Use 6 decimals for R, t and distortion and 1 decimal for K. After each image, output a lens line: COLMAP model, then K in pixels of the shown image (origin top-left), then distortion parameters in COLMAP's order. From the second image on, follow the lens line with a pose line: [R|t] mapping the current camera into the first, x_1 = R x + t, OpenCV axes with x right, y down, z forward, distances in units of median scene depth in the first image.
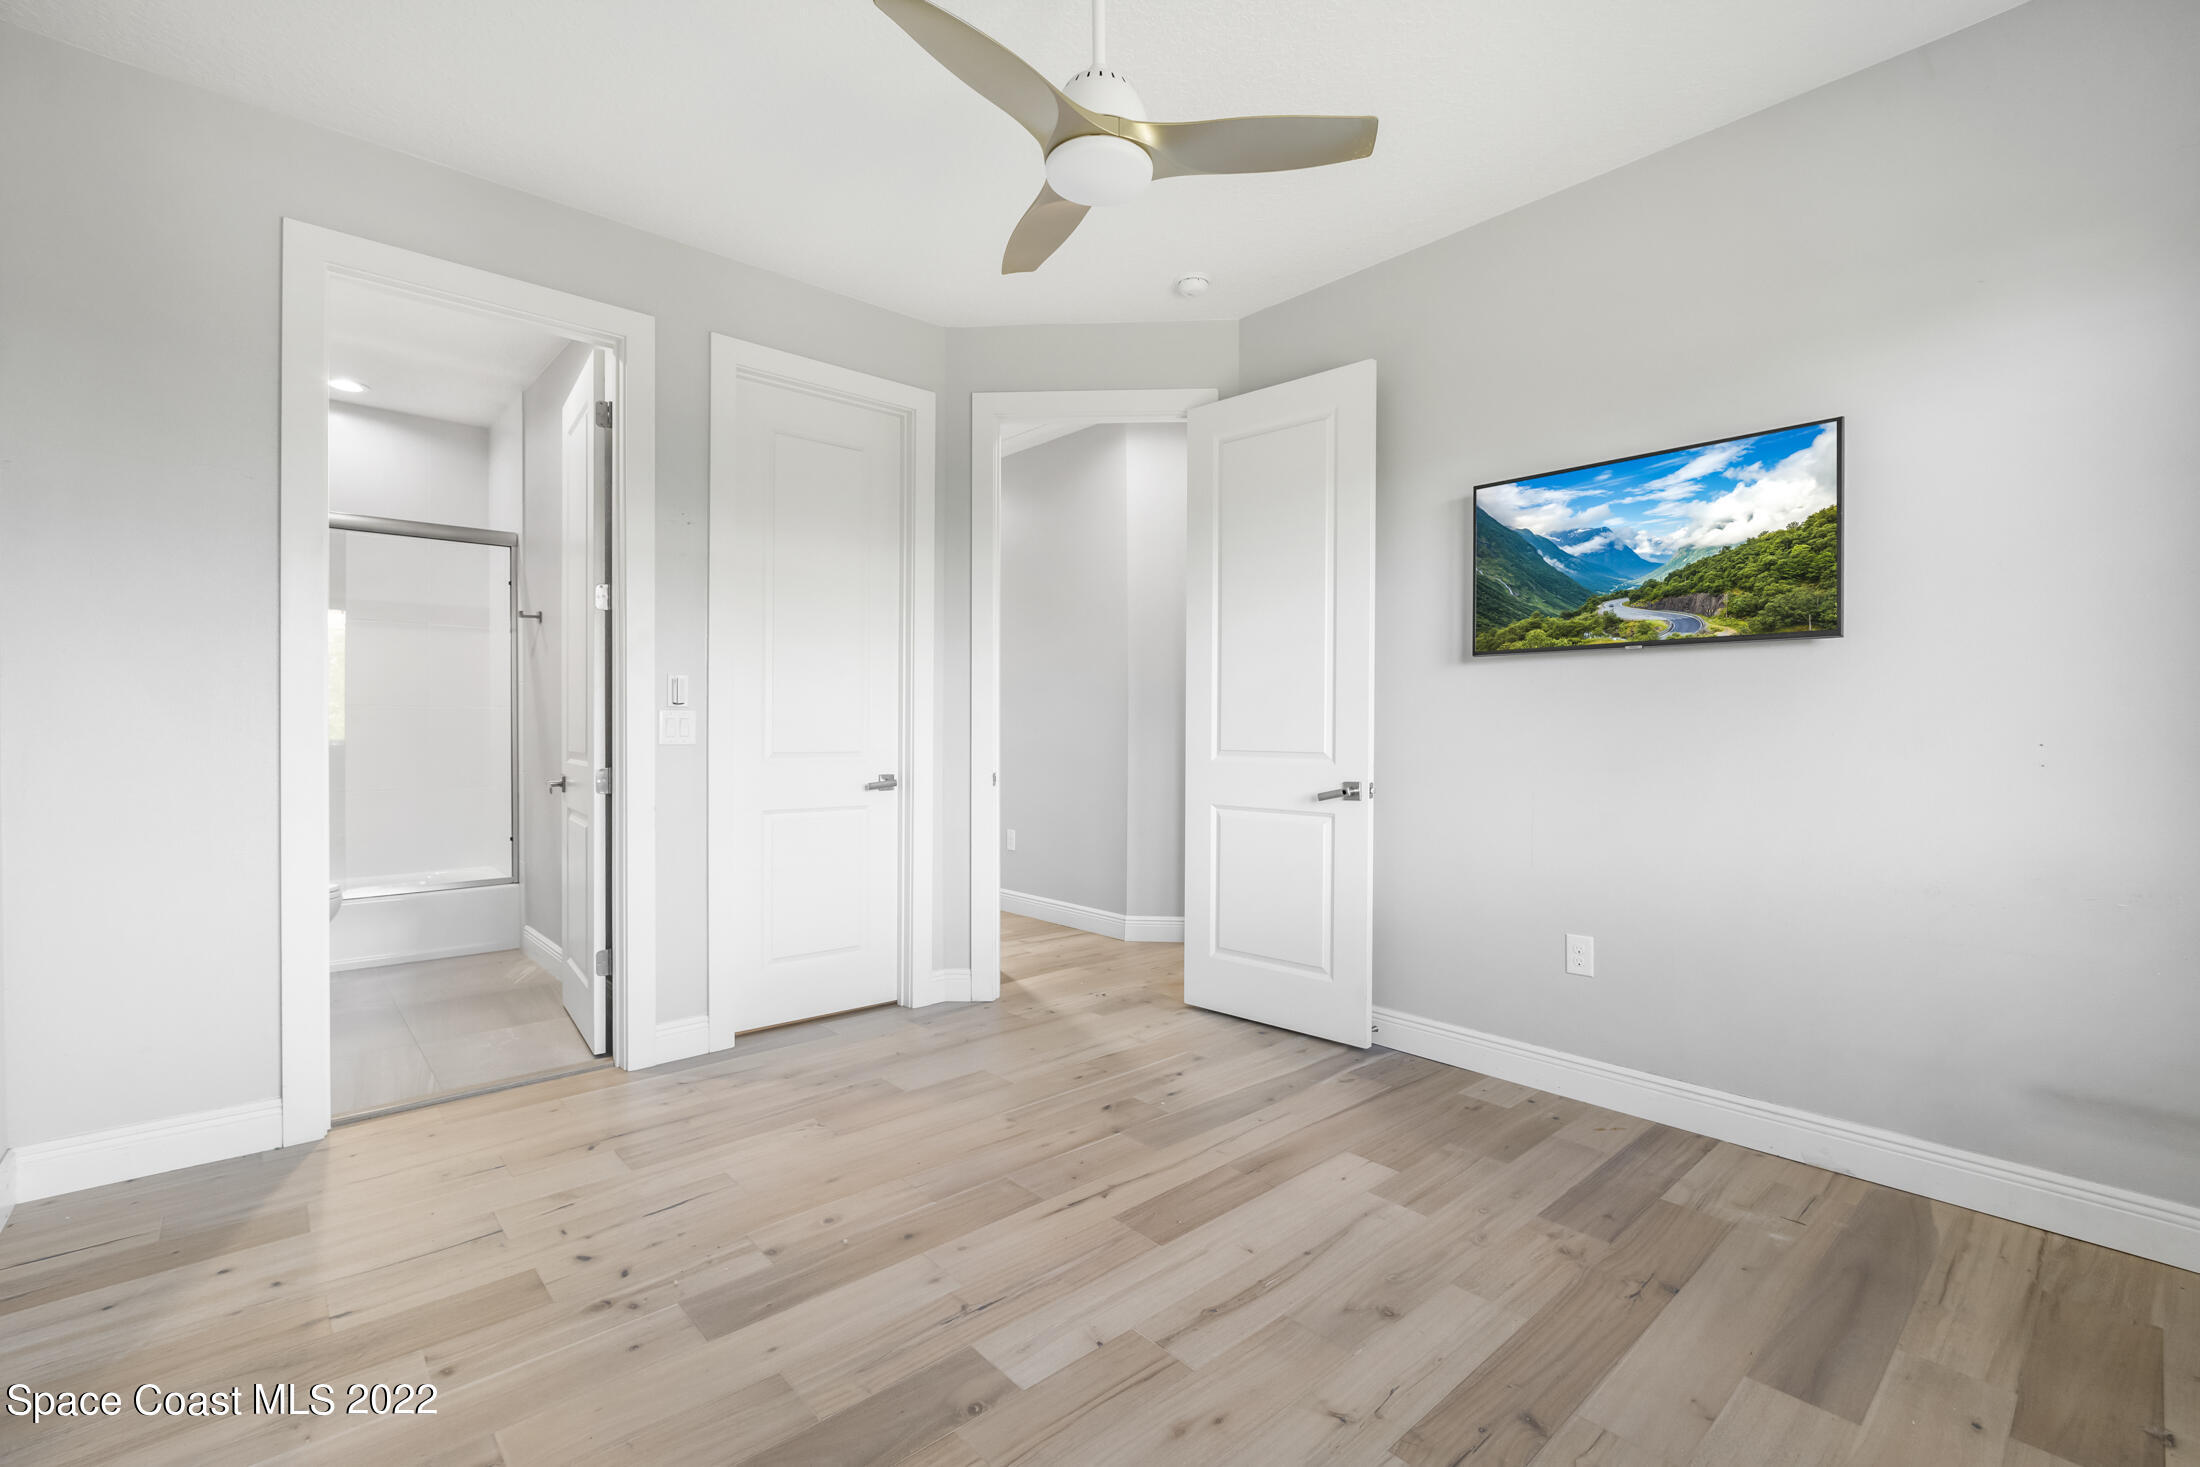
lens RADIAL K [[959.6, 0, 1100.0], [0, 959.6, 733.5], [0, 0, 1]] dist [-0.001043, -0.000370]
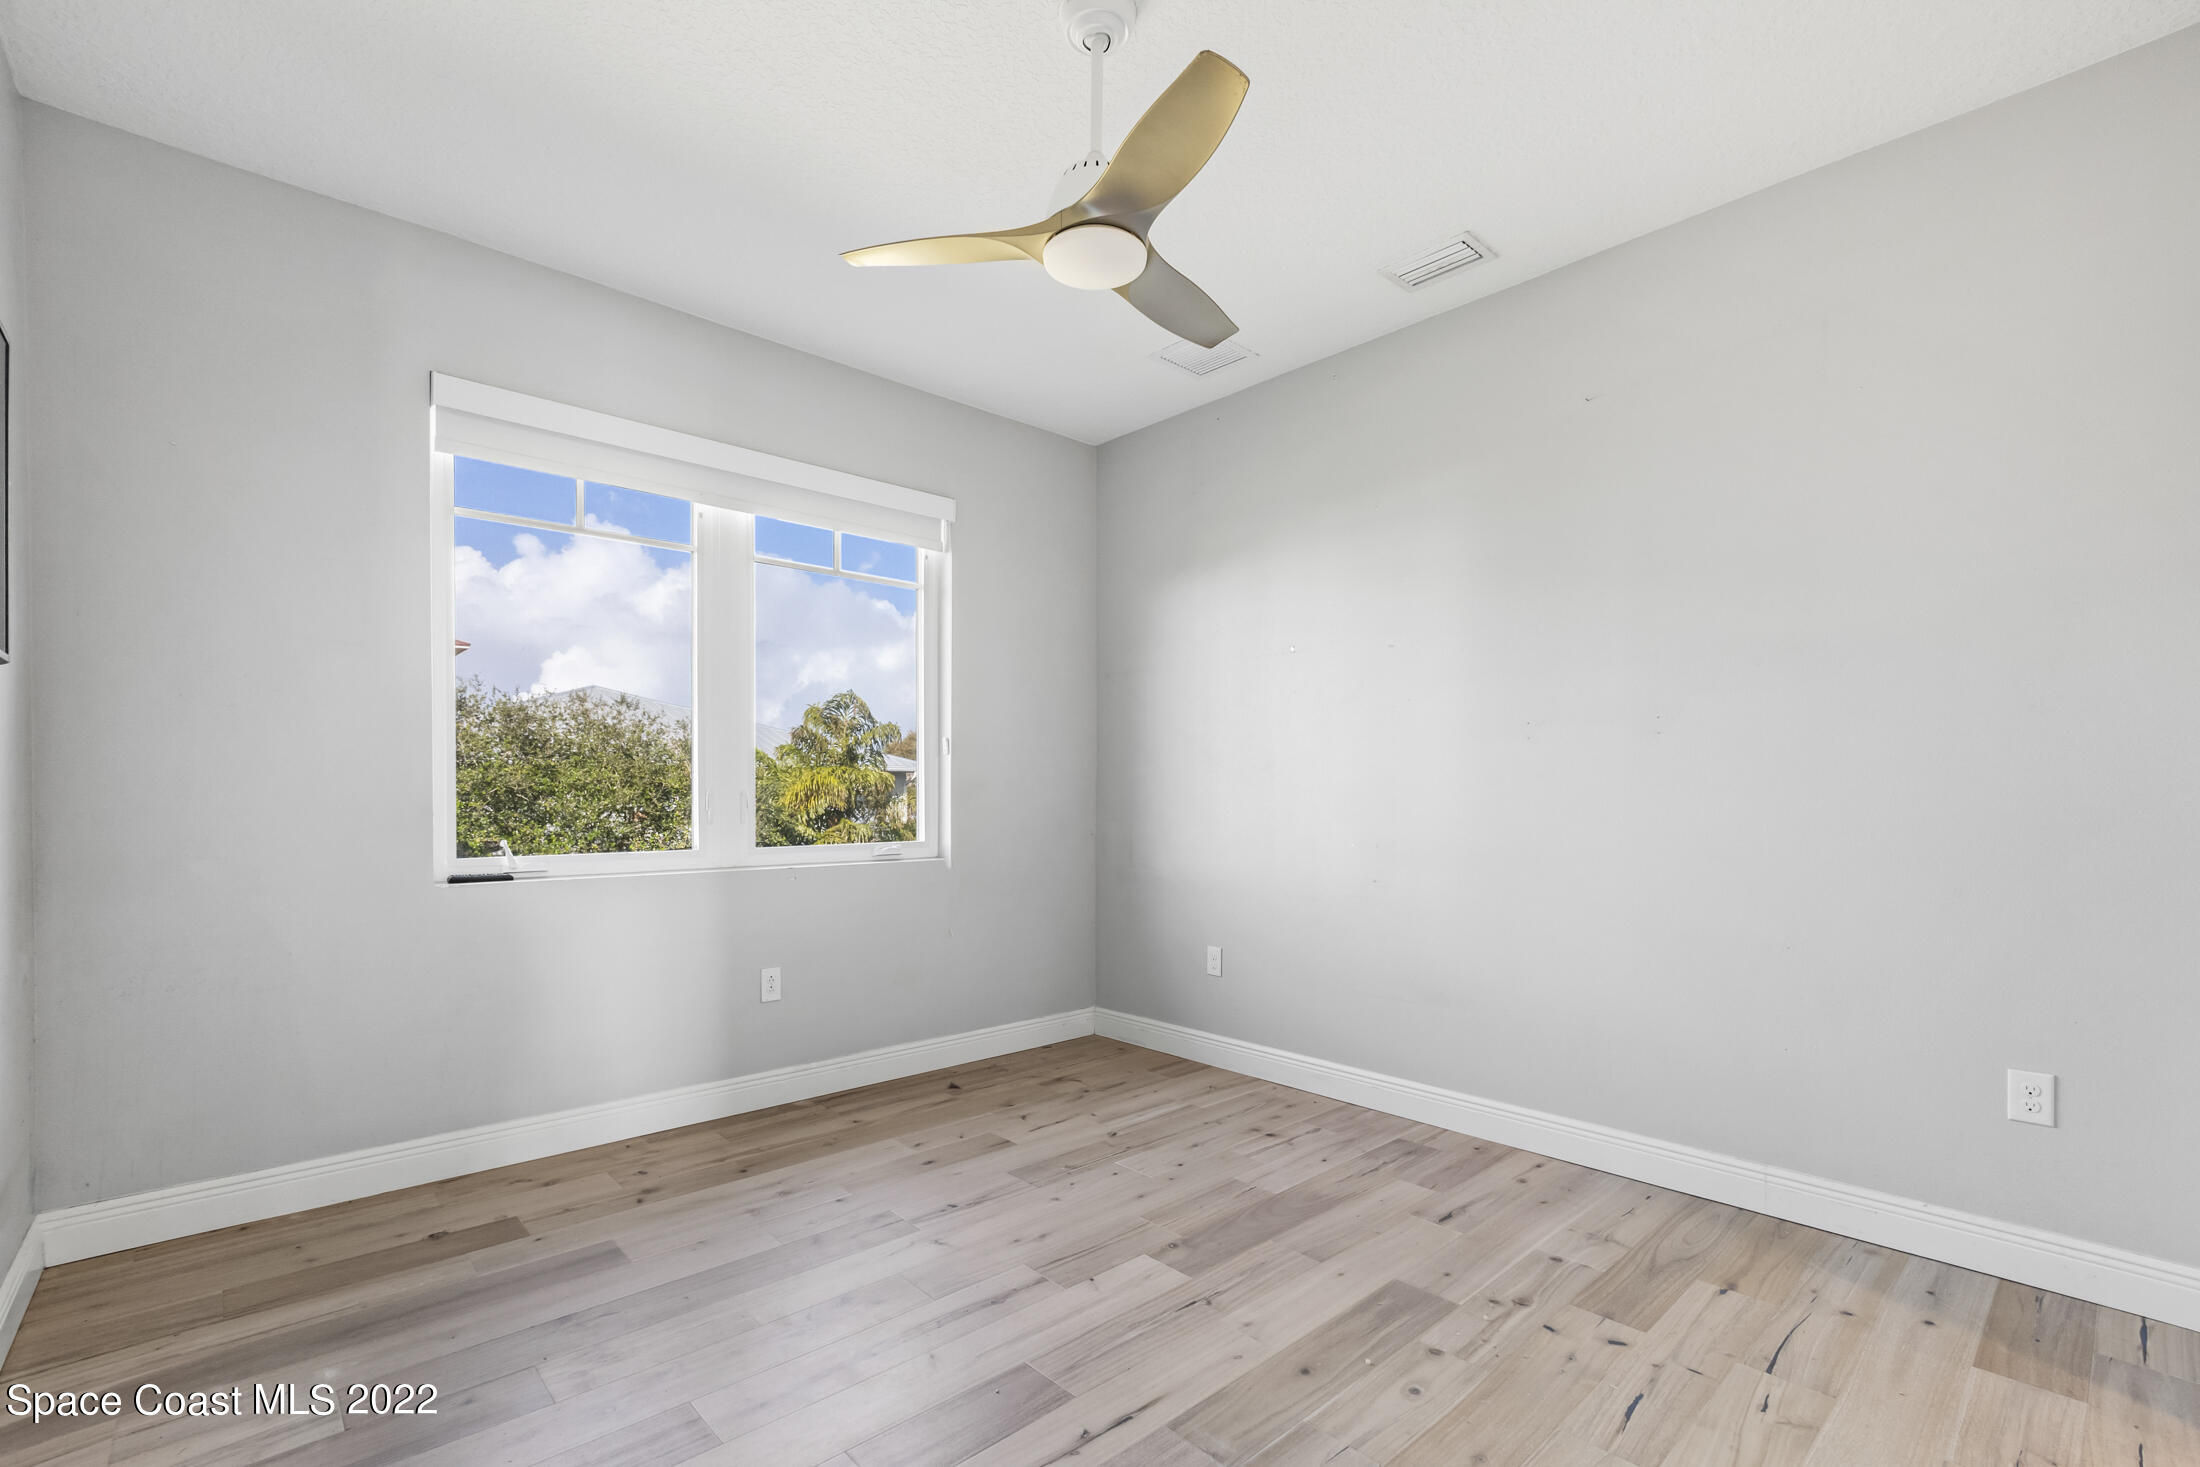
lens RADIAL K [[959.6, 0, 1100.0], [0, 959.6, 733.5], [0, 0, 1]] dist [-0.001043, -0.000370]
pose [[-0.999960, -0.002571, -0.008601, 0.001489], [-0.002098, 0.998510, -0.054537, -0.022679], [0.008728, -0.054516, -0.998475, 2.155925]]
